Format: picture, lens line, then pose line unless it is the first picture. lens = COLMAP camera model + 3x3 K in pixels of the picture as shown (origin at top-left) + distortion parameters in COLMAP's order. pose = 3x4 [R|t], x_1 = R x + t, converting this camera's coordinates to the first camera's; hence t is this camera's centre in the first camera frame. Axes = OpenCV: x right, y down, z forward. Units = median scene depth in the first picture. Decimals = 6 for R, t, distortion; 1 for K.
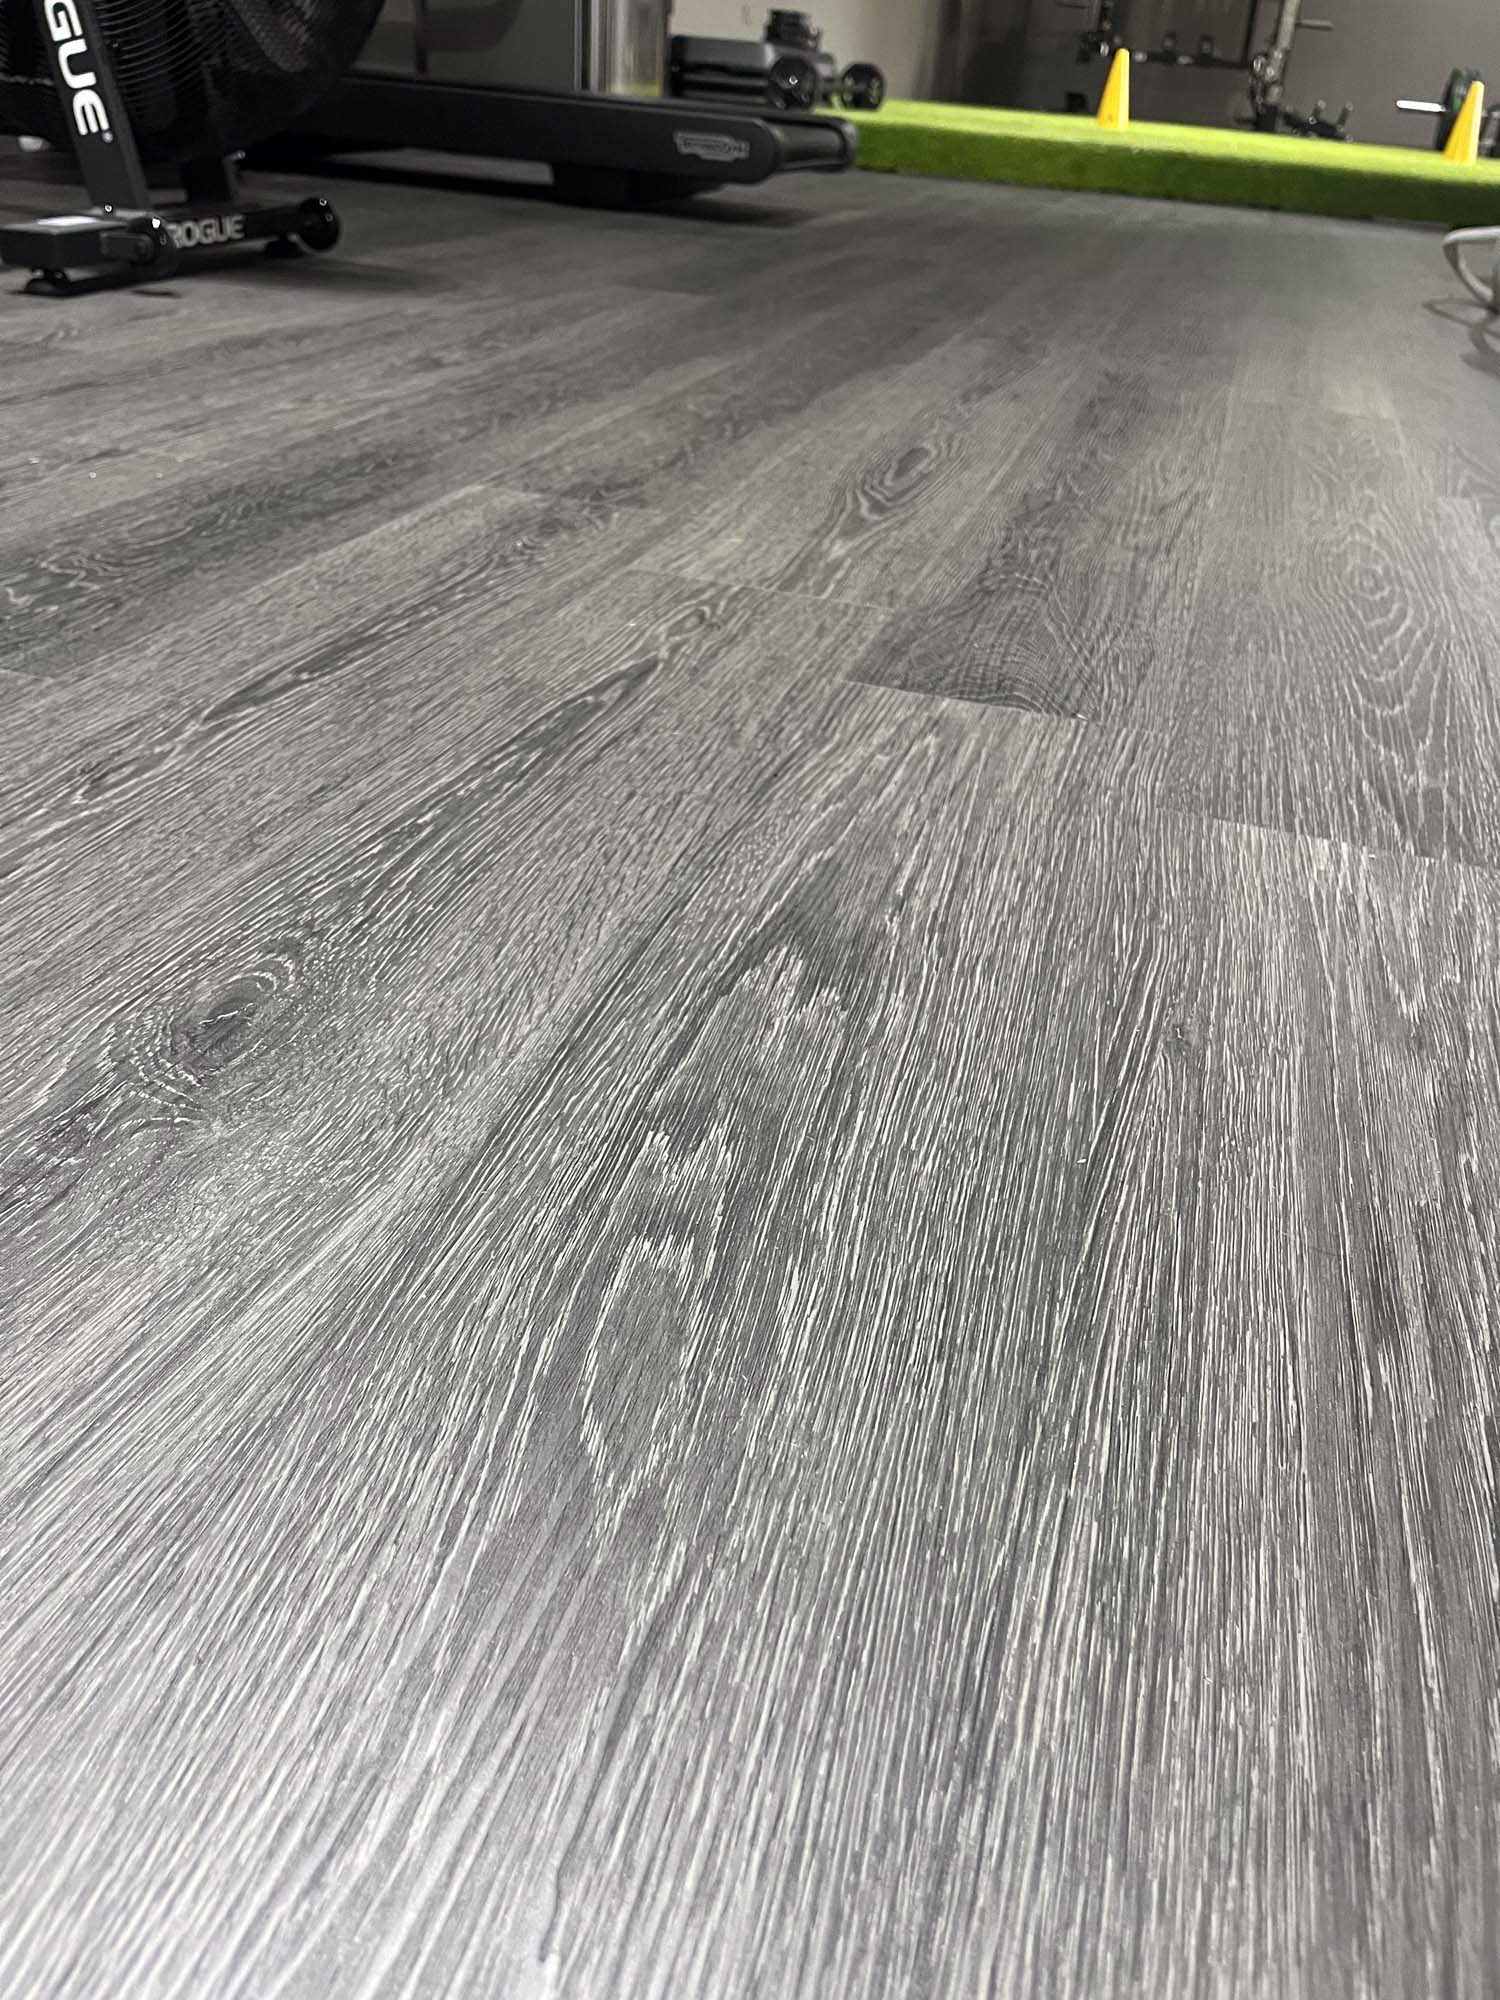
lens RADIAL K [[1510.0, 0, 737.5], [0, 1510.0, 1065.6], [0, 0, 1]] dist [0.063301, -0.086983]
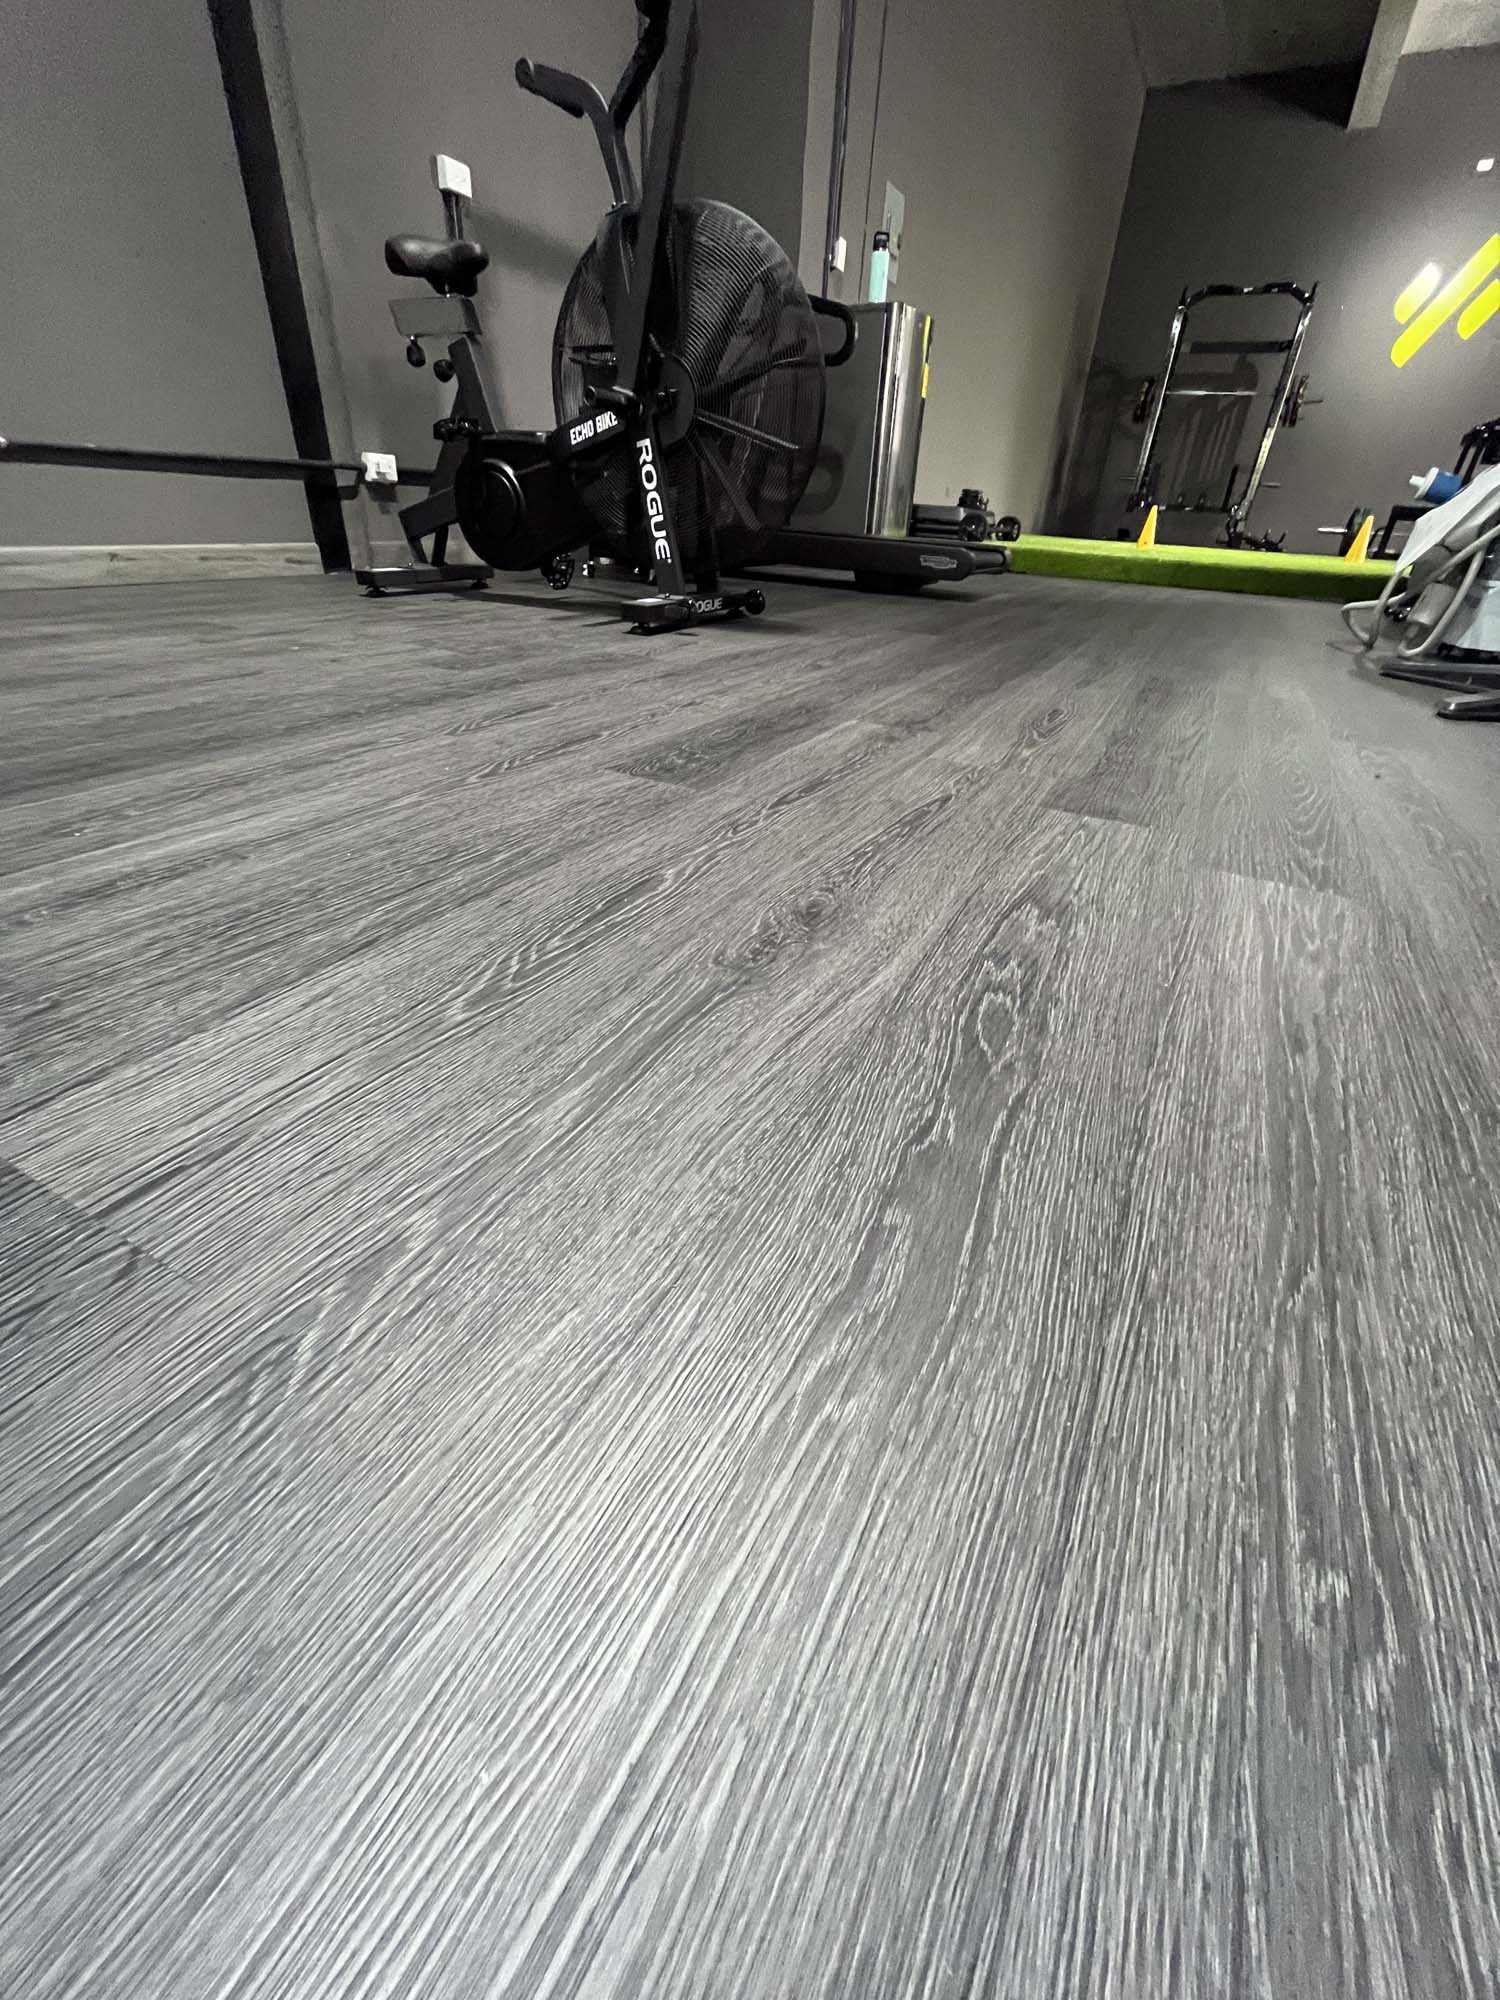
lens RADIAL K [[816.3, 0, 781.5], [0, 816.3, 1018.8], [0, 0, 1]] dist [0.001497, 0.001104]
pose [[0.987051, 0.072611, -0.143028, -0.115528], [-0.076897, 0.996734, -0.024662, 0.120232], [0.140770, 0.035341, 0.989411, -0.228509]]
